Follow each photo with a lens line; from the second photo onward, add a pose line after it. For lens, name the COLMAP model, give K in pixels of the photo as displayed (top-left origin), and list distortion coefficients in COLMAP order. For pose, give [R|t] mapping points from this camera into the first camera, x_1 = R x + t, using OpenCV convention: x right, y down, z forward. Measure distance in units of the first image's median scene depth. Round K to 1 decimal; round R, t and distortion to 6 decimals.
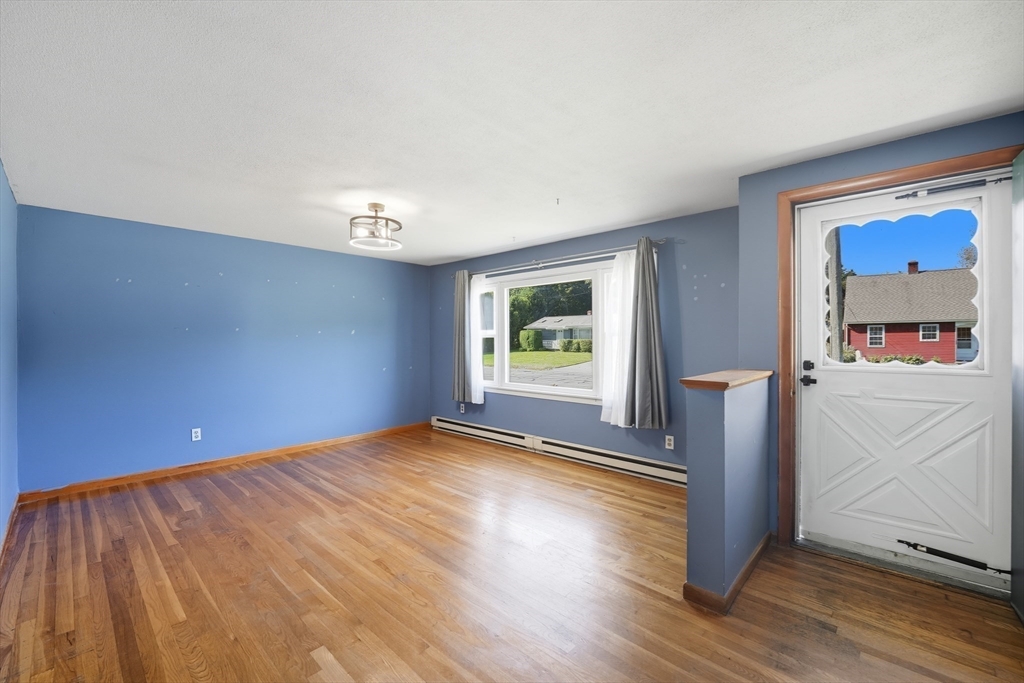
lens RADIAL K [[420.8, 0, 511.1], [0, 420.8, 335.1], [0, 0, 1]] dist [-0.007350, -0.000843]
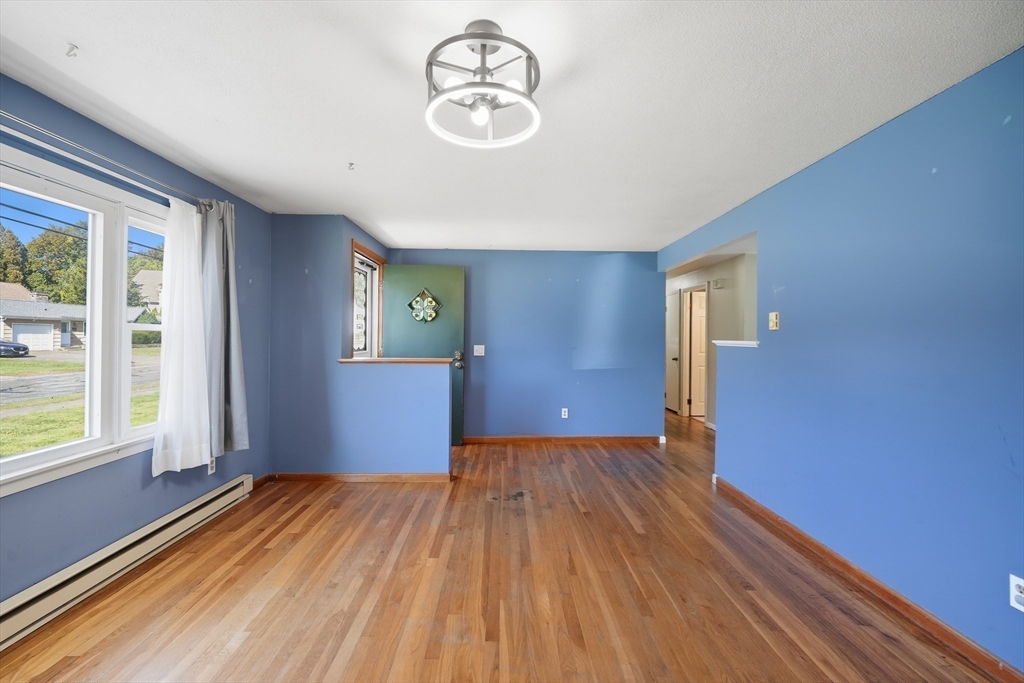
lens RADIAL K [[420.8, 0, 511.1], [0, 420.8, 335.1], [0, 0, 1]] dist [-0.007350, -0.000843]
pose [[-0.694884, -0.000774, 0.719121, -0.682359], [-0.011836, 0.999876, -0.010361, 0.011848], [-0.719024, -0.015711, -0.694807, 1.336019]]
